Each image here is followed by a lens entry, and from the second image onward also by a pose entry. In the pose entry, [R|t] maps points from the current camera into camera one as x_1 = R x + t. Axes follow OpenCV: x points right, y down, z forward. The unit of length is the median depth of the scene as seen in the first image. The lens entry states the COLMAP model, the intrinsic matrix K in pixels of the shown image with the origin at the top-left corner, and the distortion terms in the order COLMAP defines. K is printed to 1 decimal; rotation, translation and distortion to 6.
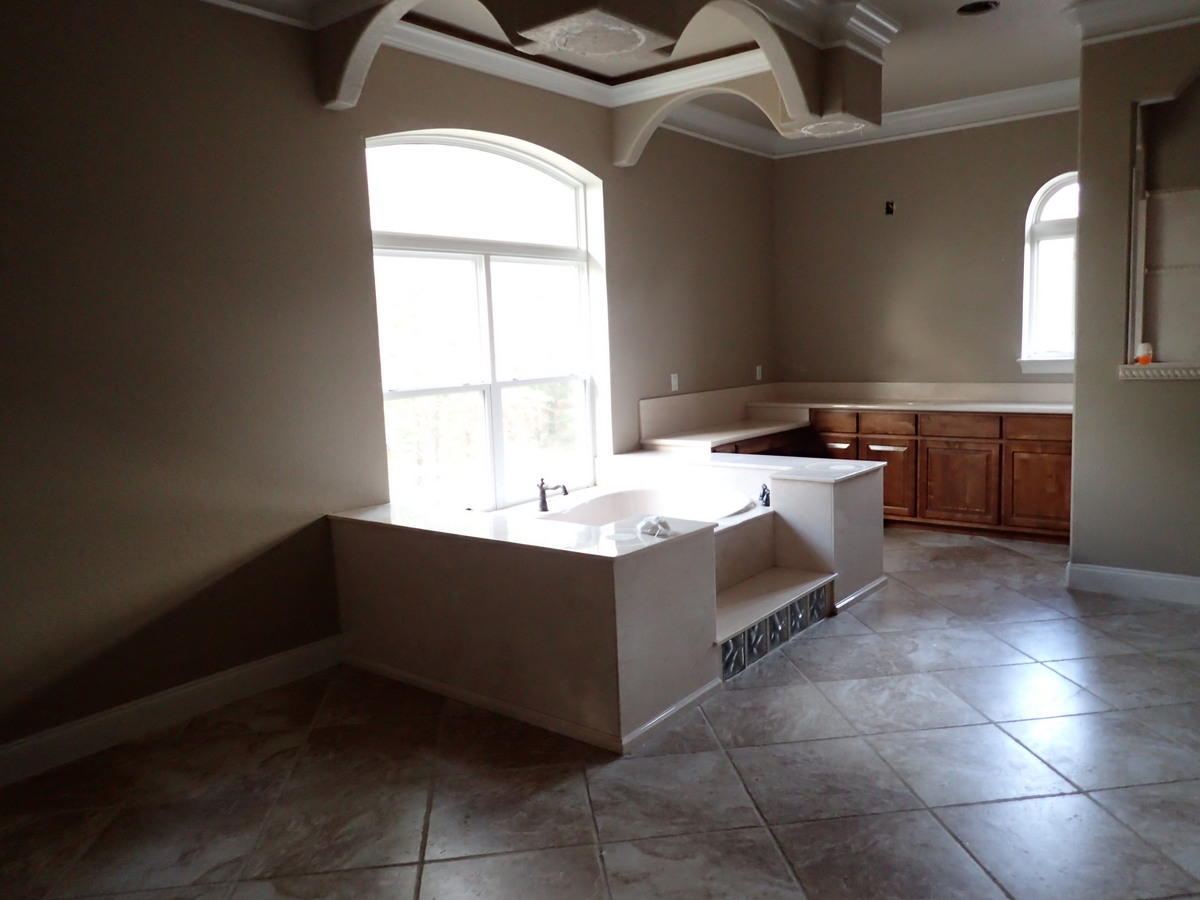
lens RADIAL K [[892.6, 0, 604.1], [0, 892.6, 449.8], [0, 0, 1]] dist [0.000454, -0.002041]
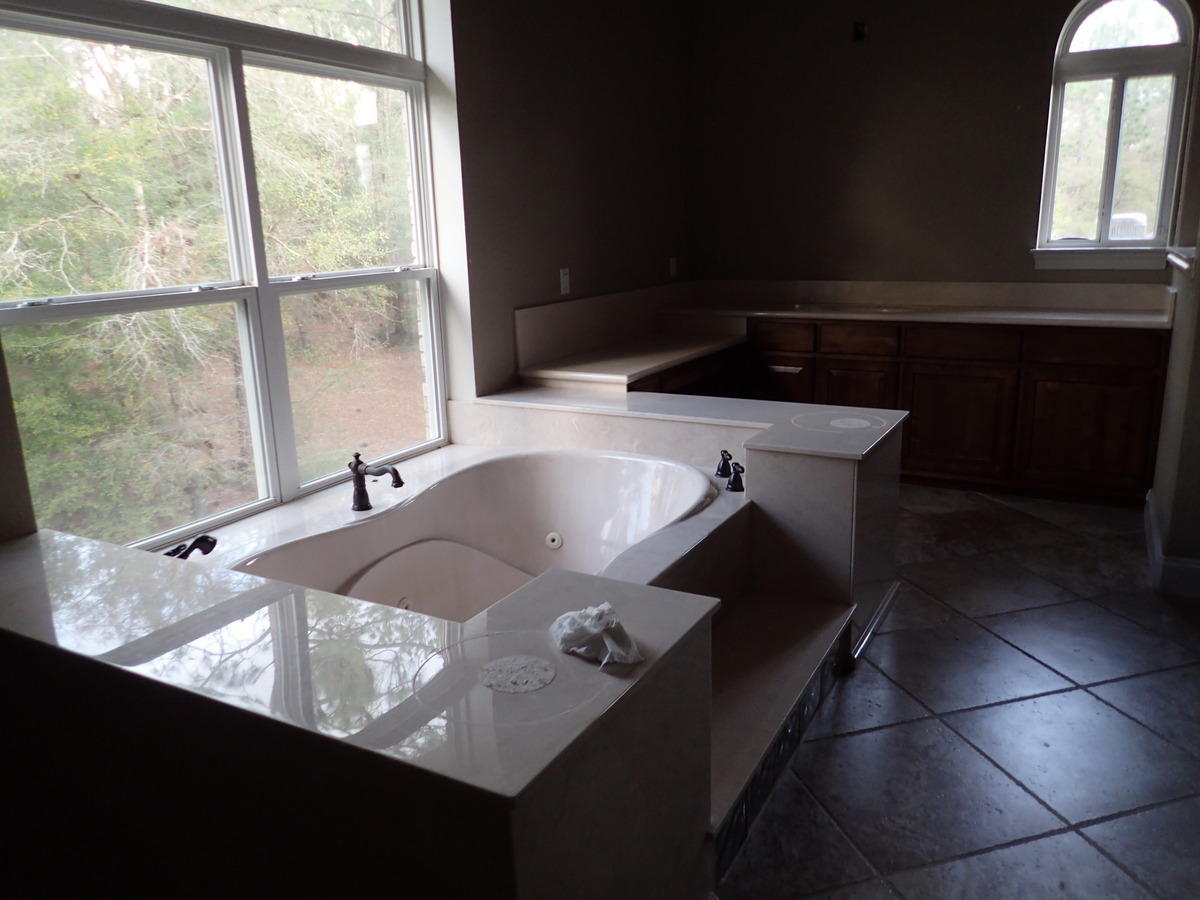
lens RADIAL K [[892.6, 0, 601.7], [0, 892.6, 441.7], [0, 0, 1]] dist [0.000454, -0.002041]
pose [[0.987025, -0.028309, 0.158054, -0.003277], [0.010436, 0.993564, 0.112791, -0.032895], [-0.160230, -0.109678, 0.980967, 0.340859]]
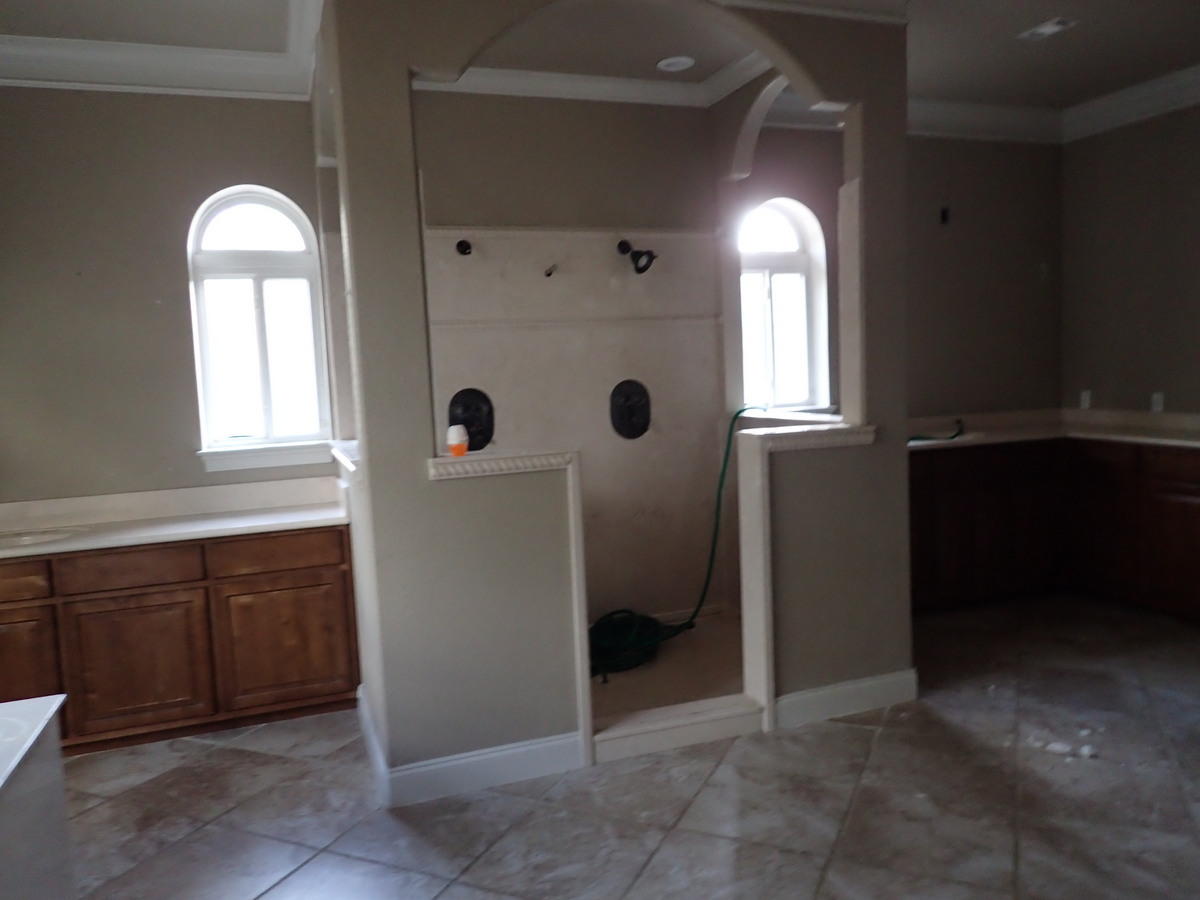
lens RADIAL K [[892.6, 0, 603.5], [0, 892.6, 443.1], [0, 0, 1]] dist [0.000454, -0.002041]
pose [[0.524250, -0.059356, 0.849493, 0.060051], [0.131211, 0.991285, -0.011712, -0.063697], [-0.841395, 0.117603, 0.527470, 0.415891]]
